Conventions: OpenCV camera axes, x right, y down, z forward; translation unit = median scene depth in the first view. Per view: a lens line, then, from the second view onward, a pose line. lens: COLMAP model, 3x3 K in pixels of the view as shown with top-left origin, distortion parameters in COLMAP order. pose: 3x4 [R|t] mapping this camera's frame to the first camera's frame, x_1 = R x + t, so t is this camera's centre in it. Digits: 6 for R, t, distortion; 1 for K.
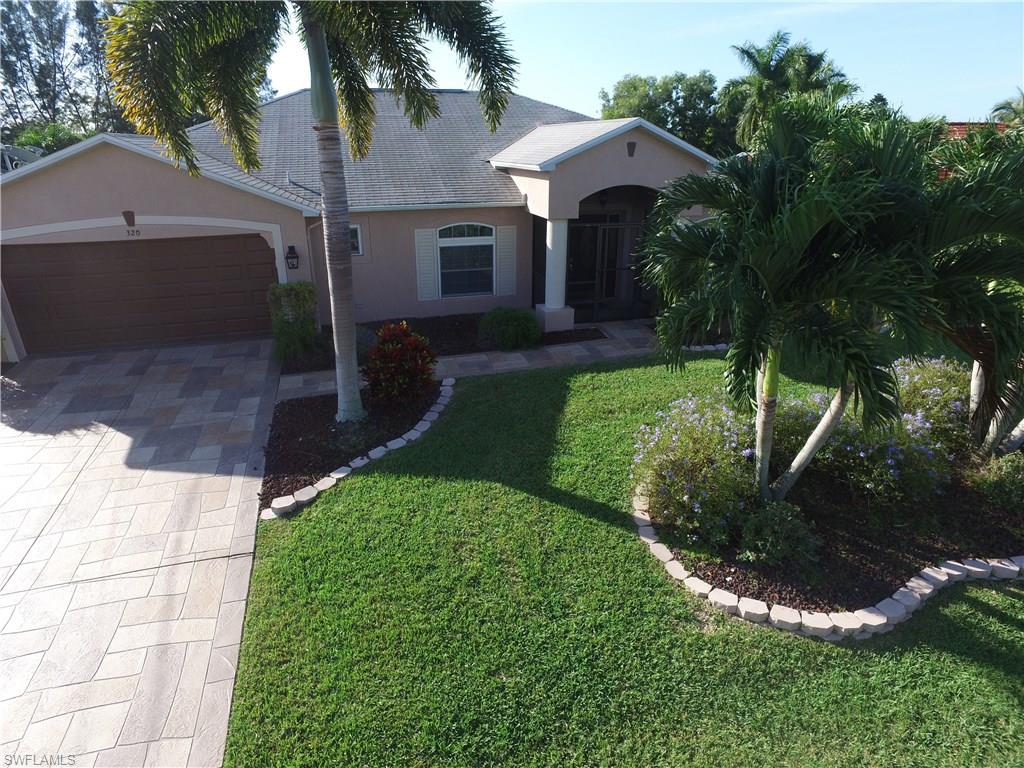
lens RADIAL K [[583.1, 0, 512.0], [0, 583.1, 384.0], [0, 0, 1]] dist [-0.101449, 0.068519]
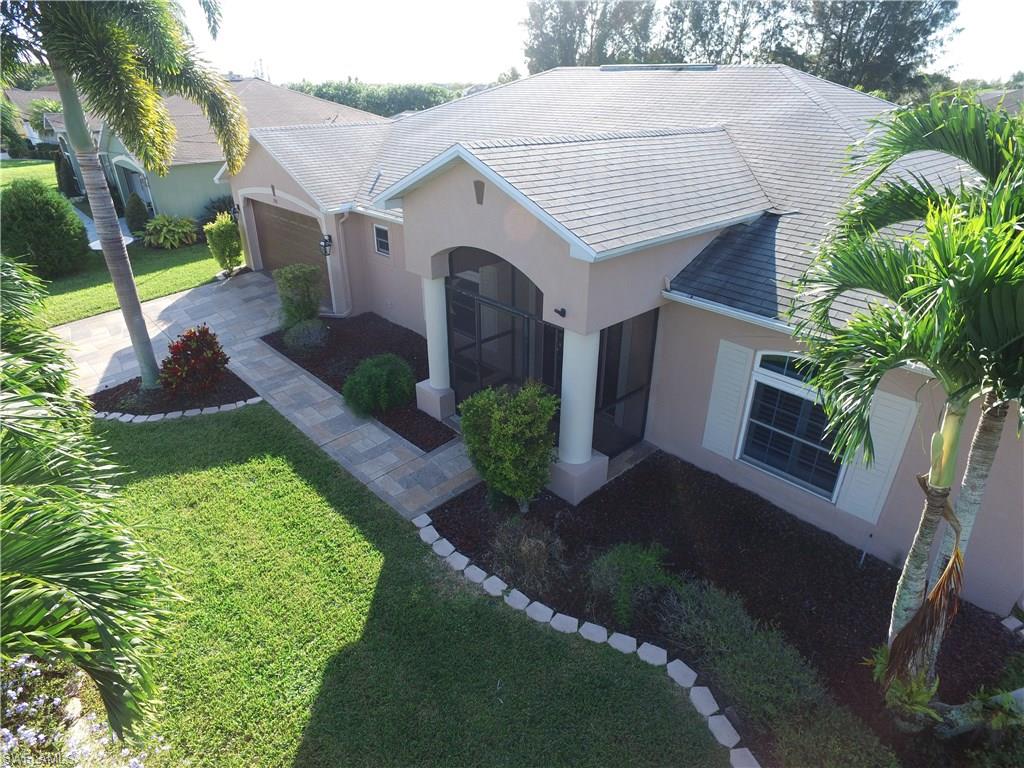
lens RADIAL K [[583.1, 0, 512.0], [0, 583.1, 384.0], [0, 0, 1]] dist [-0.101449, 0.068519]
pose [[0.468120, 0.405677, -0.785041, 0.840465], [-0.345626, 0.901676, 0.259852, -0.427062], [0.813269, 0.149689, 0.562306, 0.764939]]
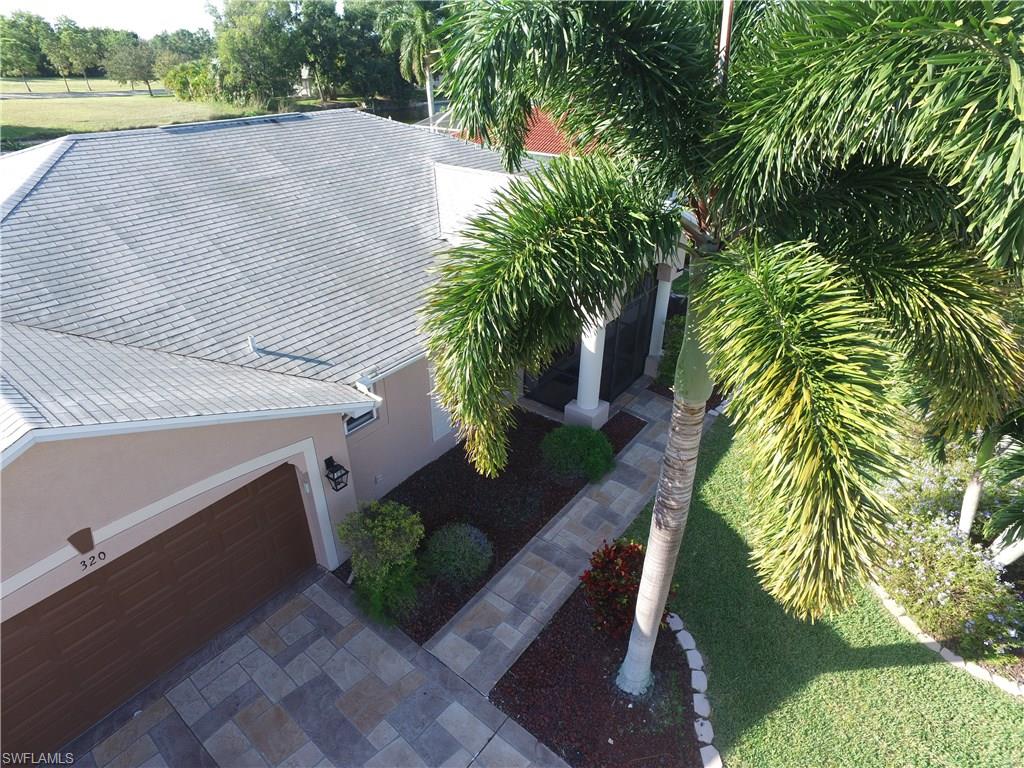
lens RADIAL K [[583.1, 0, 512.0], [0, 583.1, 384.0], [0, 0, 1]] dist [-0.101449, 0.068519]
pose [[0.805477, -0.297326, 0.512644, -0.584080], [0.221492, 0.953385, 0.204936, -0.455390], [-0.549680, -0.051524, 0.833785, 0.349073]]
